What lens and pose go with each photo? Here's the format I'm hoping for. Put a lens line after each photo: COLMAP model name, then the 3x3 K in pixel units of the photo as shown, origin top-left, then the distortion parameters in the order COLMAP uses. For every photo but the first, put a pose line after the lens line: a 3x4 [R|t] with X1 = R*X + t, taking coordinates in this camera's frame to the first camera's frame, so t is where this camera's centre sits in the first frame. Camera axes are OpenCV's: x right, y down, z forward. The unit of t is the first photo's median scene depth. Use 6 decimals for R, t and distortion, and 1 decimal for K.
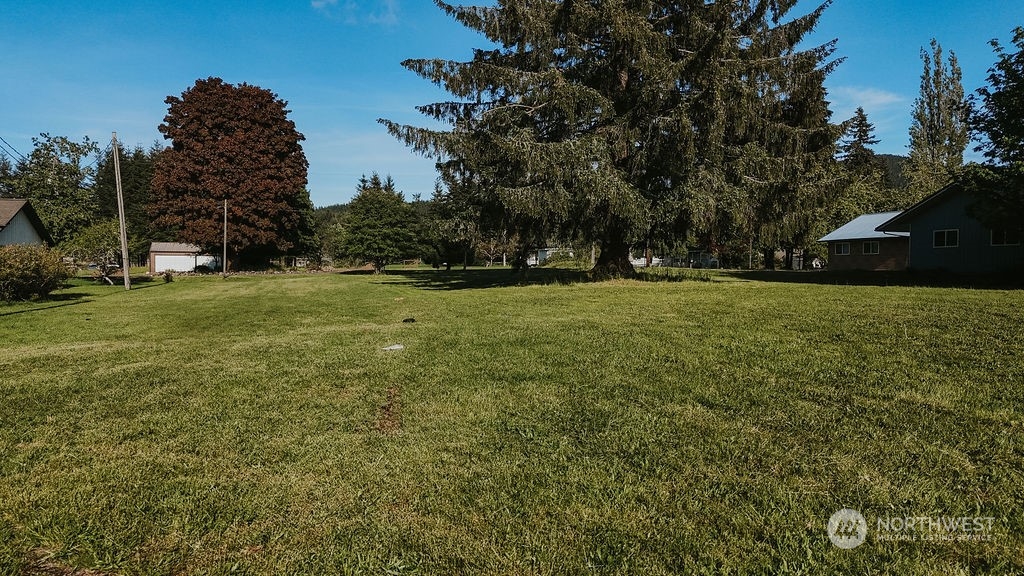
lens RADIAL K [[754.7, 0, 512.0], [0, 754.7, 288.0], [0, 0, 1]] dist [0.081568, -0.079334]
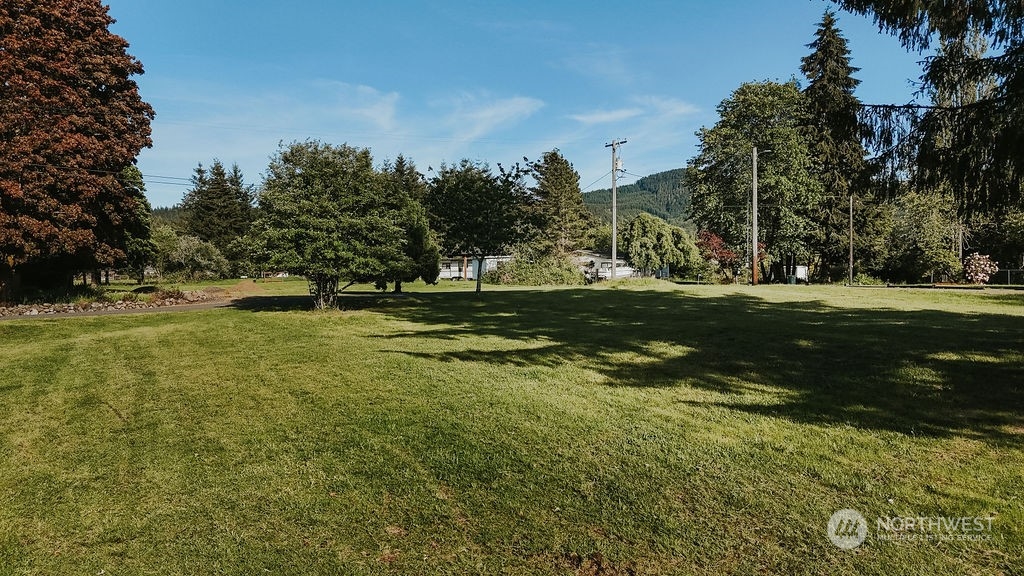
lens RADIAL K [[732.1, 0, 512.0], [0, 732.1, 288.0], [0, 0, 1]] dist [0.036889, 0.006364]
pose [[0.970547, -0.019974, 0.240083, -0.139987], [0.022121, 0.999736, -0.006251, -0.020342], [-0.239895, 0.011377, 0.970732, 0.388577]]
